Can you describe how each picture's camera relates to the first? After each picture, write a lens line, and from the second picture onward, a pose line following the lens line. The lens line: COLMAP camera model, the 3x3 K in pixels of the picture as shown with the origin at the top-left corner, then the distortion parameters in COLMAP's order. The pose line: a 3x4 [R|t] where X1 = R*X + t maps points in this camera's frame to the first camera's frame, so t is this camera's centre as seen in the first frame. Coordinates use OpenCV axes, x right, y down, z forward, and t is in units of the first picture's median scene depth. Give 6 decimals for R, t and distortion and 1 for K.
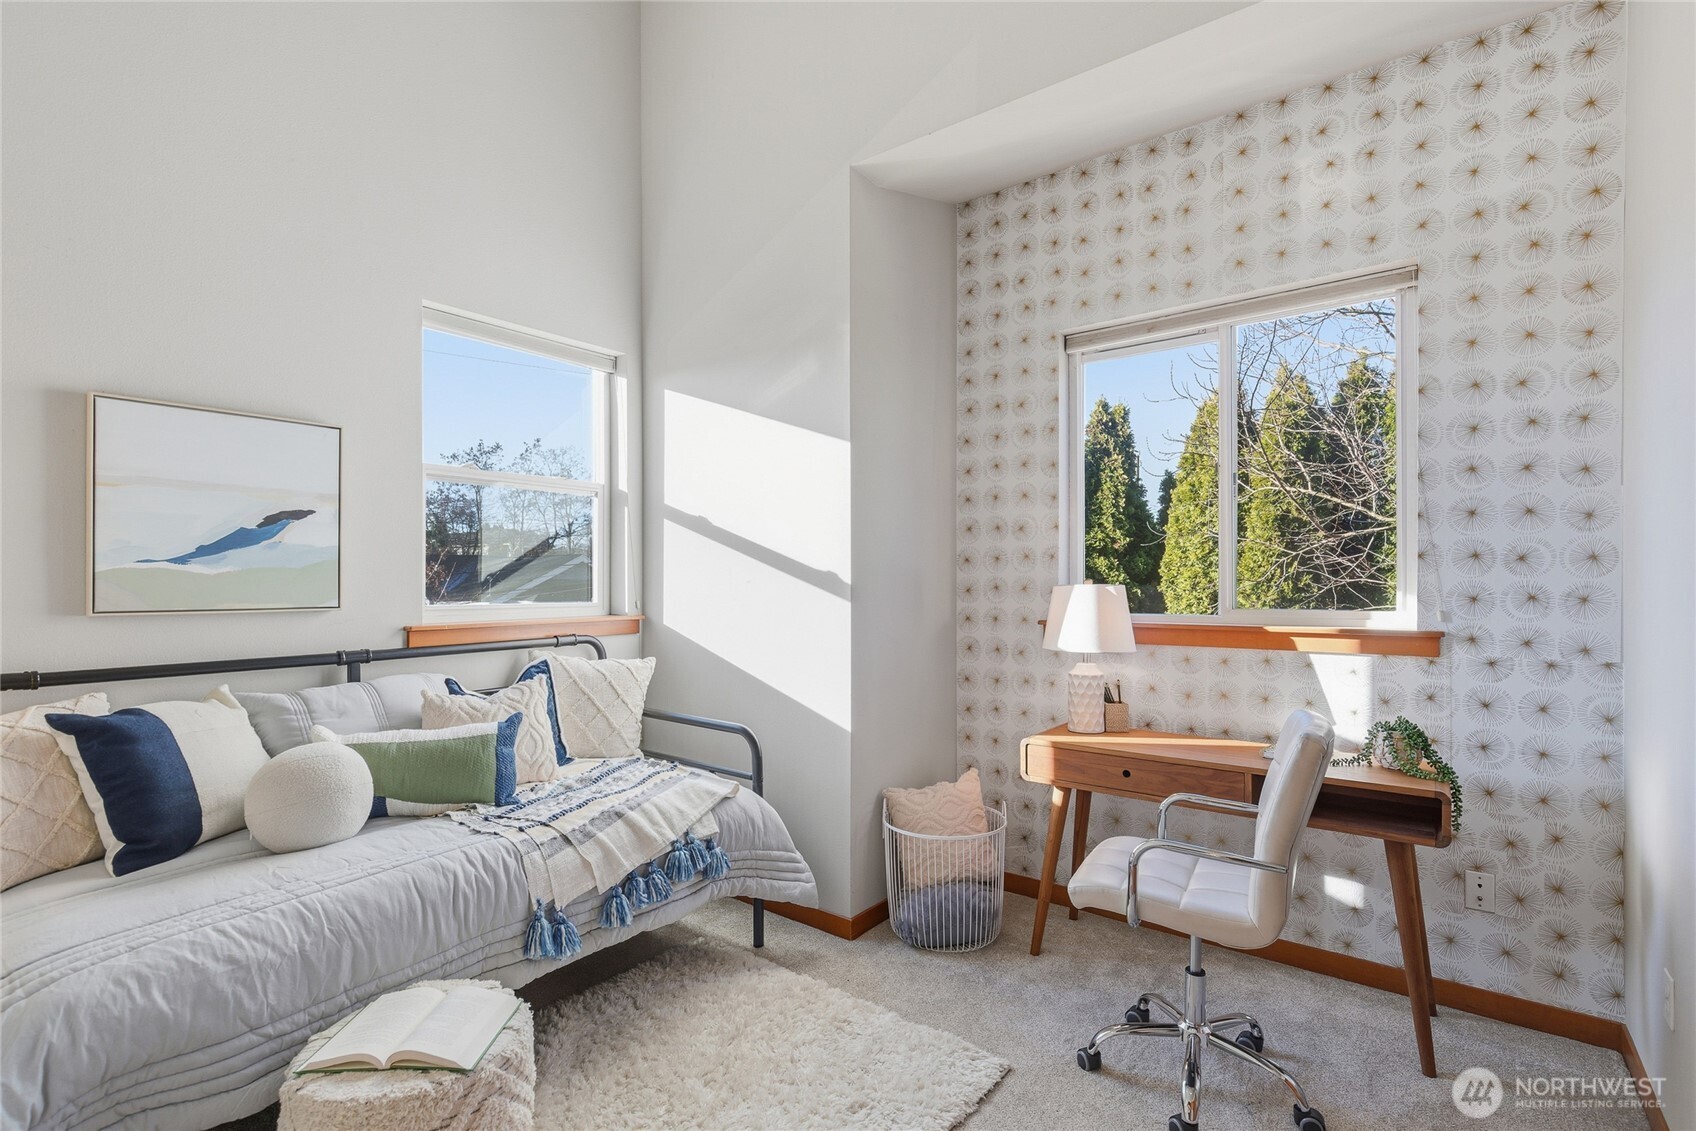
lens RADIAL K [[777.6, 0, 834.6], [0, 777.6, 577.0], [0, 0, 1]] dist [-0.002203, 0.000060]
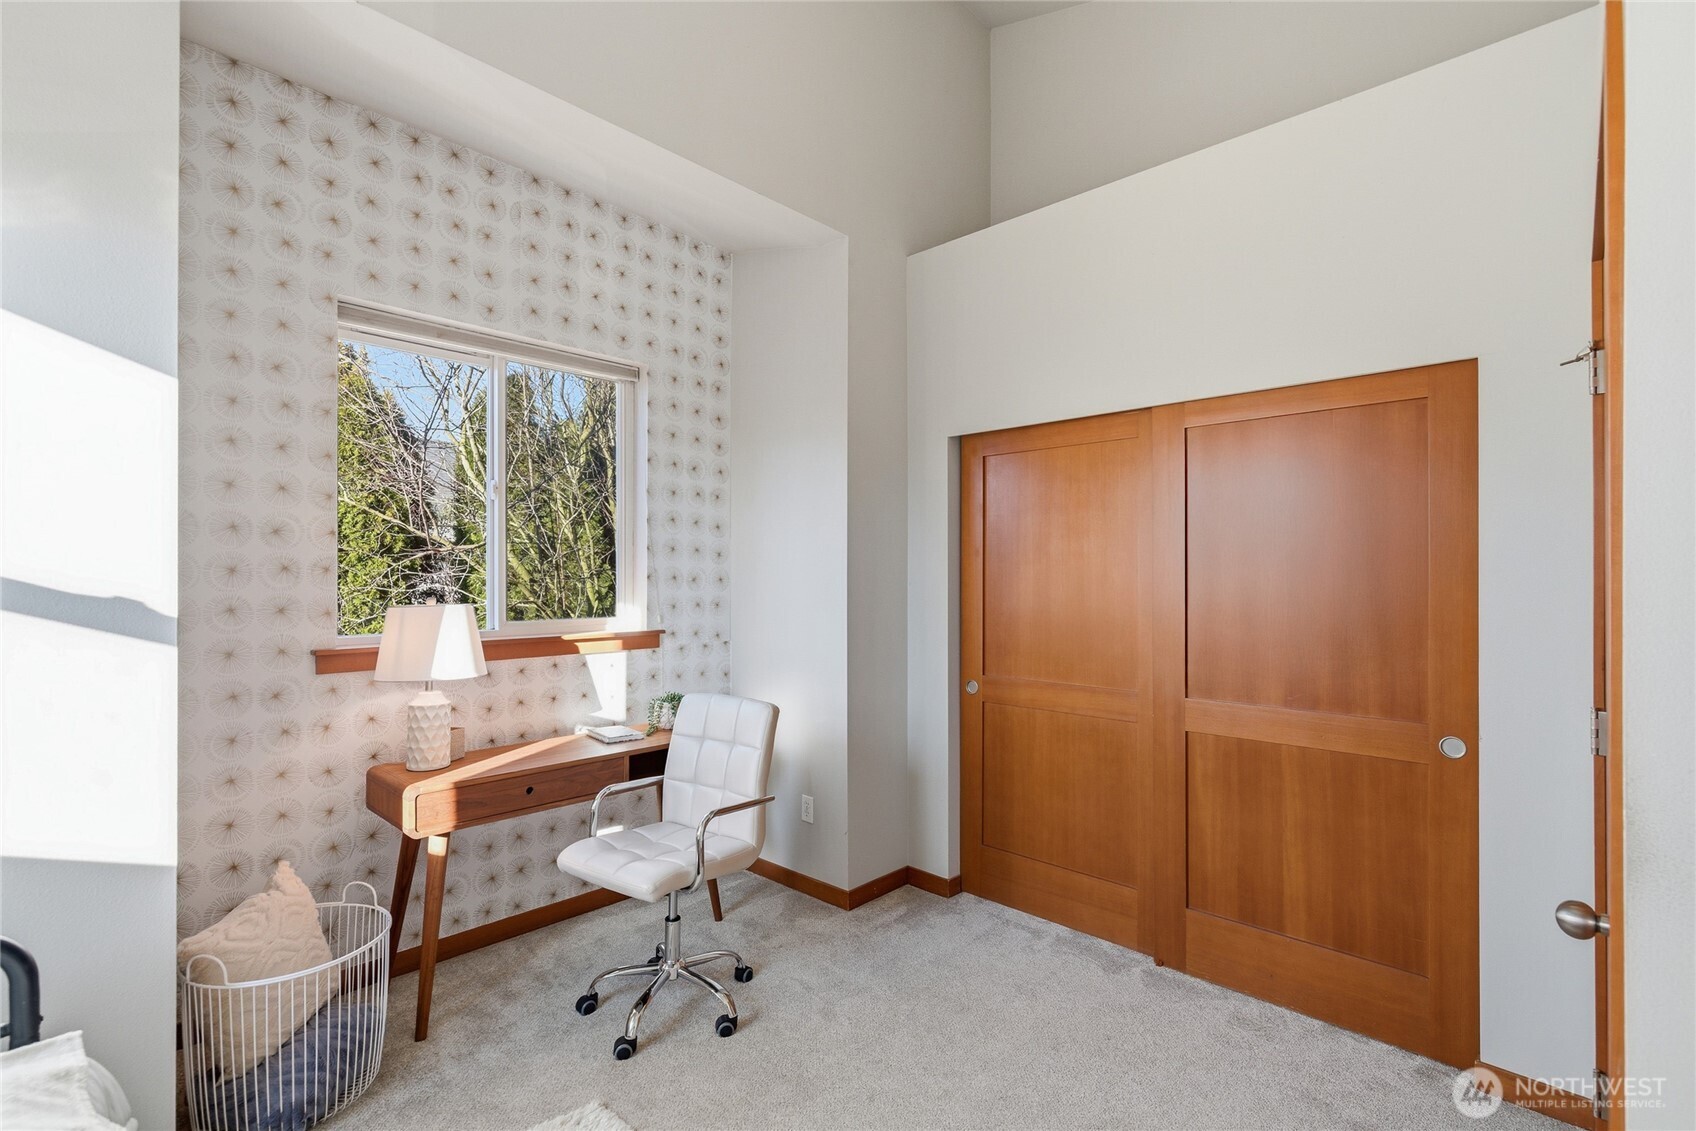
lens RADIAL K [[777.6, 0, 834.5], [0, 777.6, 573.1], [0, 0, 1]] dist [-0.002203, 0.000060]
pose [[0.102770, 0.006936, 0.994681, -0.588722], [-0.006108, 0.999961, -0.006341, -0.026327], [-0.994686, -0.005424, 0.102809, 0.495663]]
